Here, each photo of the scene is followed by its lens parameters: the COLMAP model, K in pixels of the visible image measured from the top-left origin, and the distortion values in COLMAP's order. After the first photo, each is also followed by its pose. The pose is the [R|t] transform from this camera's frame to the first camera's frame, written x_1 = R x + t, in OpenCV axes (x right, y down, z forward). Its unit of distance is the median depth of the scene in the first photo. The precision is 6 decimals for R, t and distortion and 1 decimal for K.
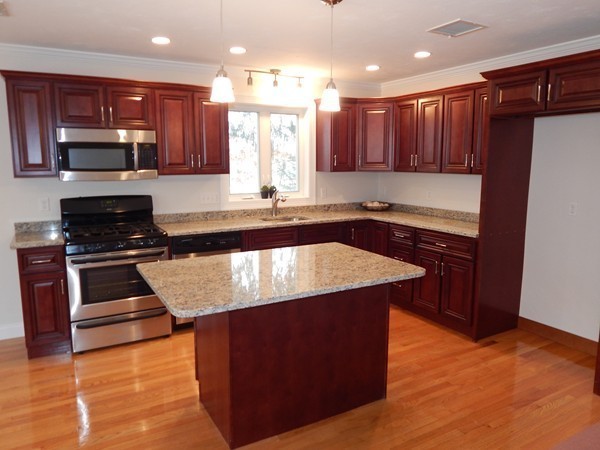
lens RADIAL K [[438.8, 0, 293.7], [0, 438.8, 224.5], [0, 0, 1]] dist [-0.007184, 0.000399]
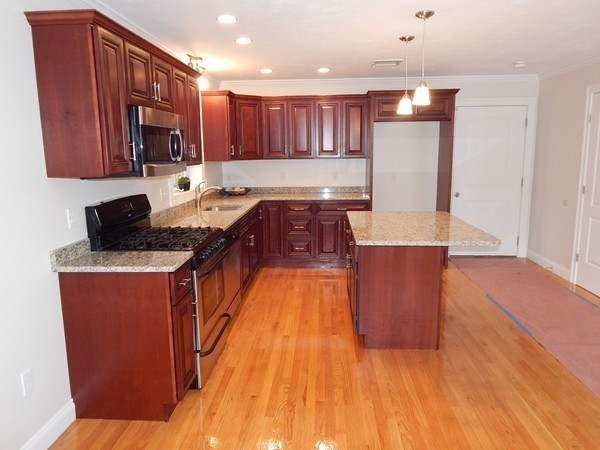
lens RADIAL K [[438.8, 0, 298.9], [0, 438.8, 223.7], [0, 0, 1]] dist [-0.007184, 0.000399]
pose [[0.535479, -0.144744, 0.832052, -0.821276], [0.132871, 0.987373, 0.086252, -0.042083], [-0.834031, 0.064370, 0.547950, 0.305812]]
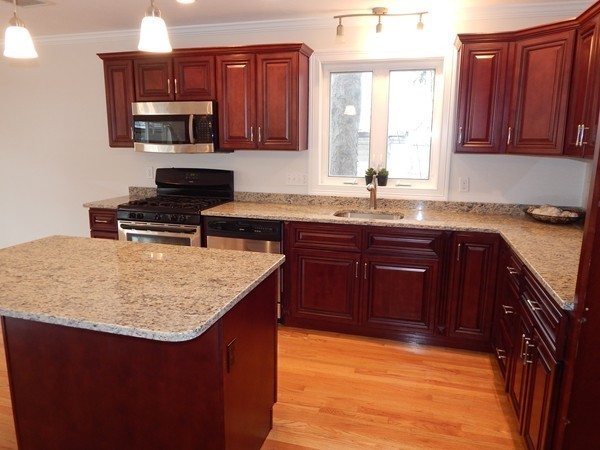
lens RADIAL K [[438.8, 0, 297.2], [0, 438.8, 224.3], [0, 0, 1]] dist [-0.007184, 0.000399]
pose [[0.705315, 0.146163, -0.693662, 0.431452], [-0.113936, 0.989165, 0.092579, -0.053486], [0.699678, 0.013736, 0.714326, 0.406159]]
